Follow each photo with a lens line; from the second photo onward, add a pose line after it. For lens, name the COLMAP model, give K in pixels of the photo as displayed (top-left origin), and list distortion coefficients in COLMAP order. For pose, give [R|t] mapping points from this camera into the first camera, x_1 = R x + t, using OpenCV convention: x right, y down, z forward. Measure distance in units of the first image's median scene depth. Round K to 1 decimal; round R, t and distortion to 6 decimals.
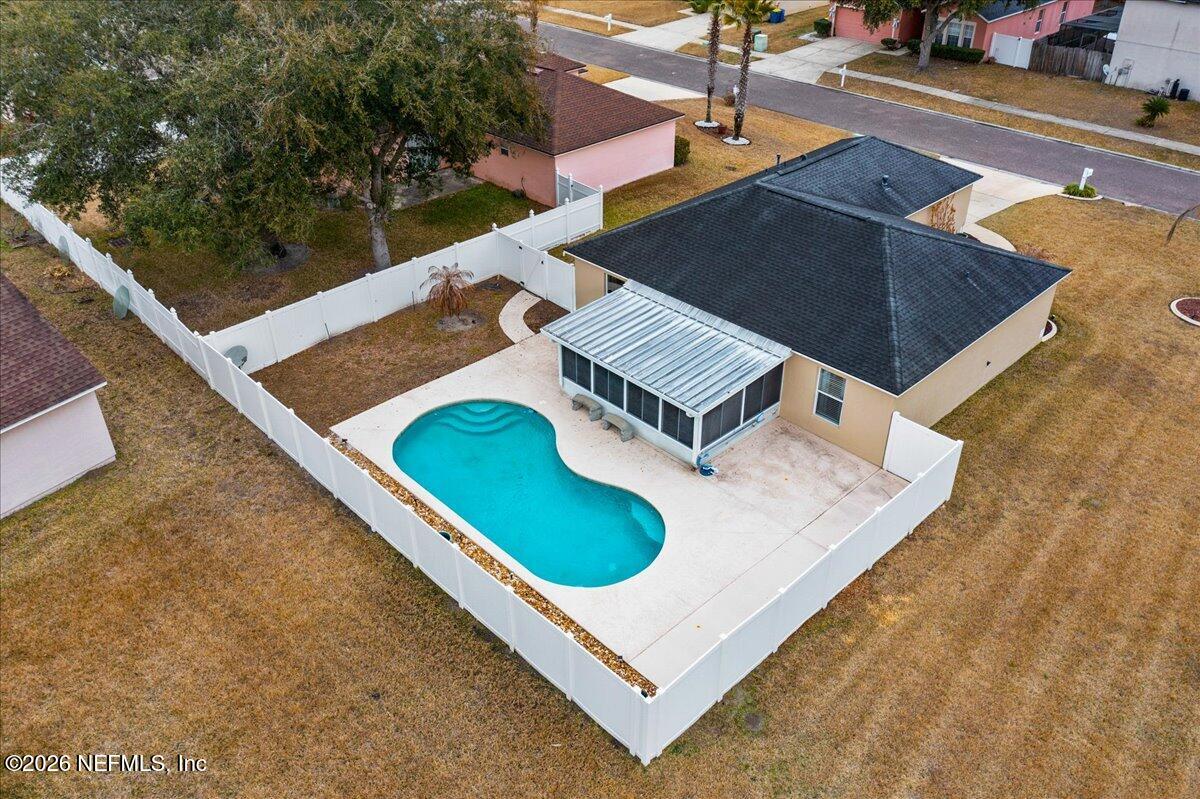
lens RADIAL K [[934.7, 0, 599.5], [0, 934.7, 396.4], [0, 0, 1]] dist [-0.006187, -0.000446]
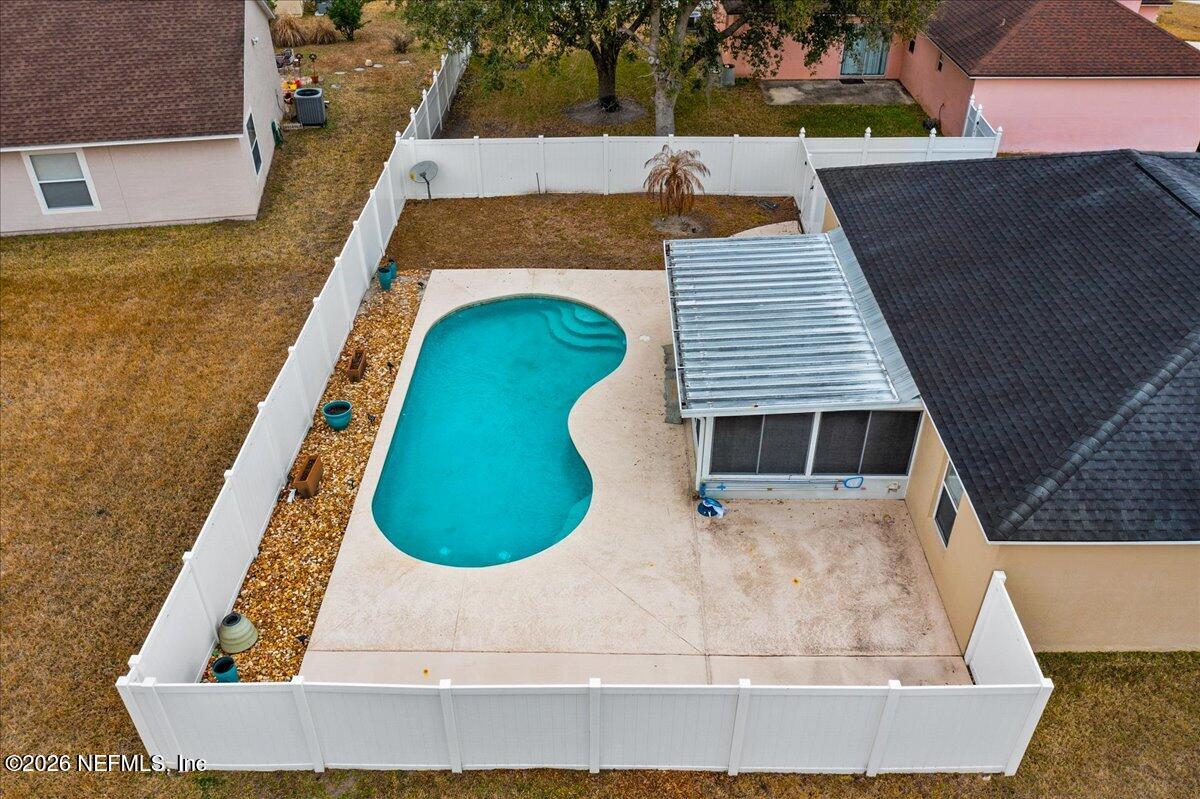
lens RADIAL K [[934.7, 0, 599.5], [0, 934.7, 396.4], [0, 0, 1]] dist [-0.006187, -0.000446]
pose [[0.714919, 0.408061, -0.567783, 0.397689], [-0.381335, 0.908190, 0.172553, -0.074409], [0.586067, 0.093154, 0.804890, 0.422963]]
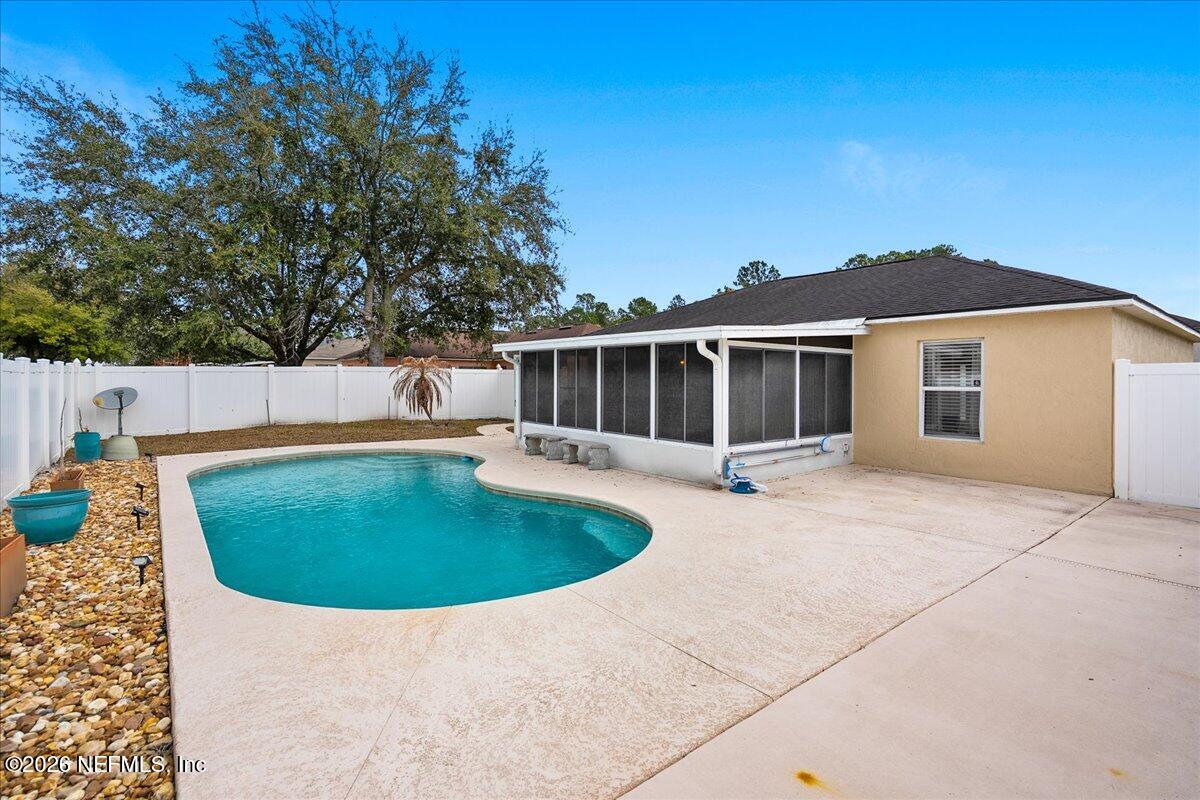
lens RADIAL K [[555.1, 0, 595.7], [0, 555.1, 400.5], [0, 0, 1]] dist [-0.001859, -0.000082]
pose [[0.995551, 0.013394, -0.093270, 0.062196], [-0.059069, 0.859920, -0.507000, 0.195217], [0.073414, 0.510254, 0.856885, 0.710036]]
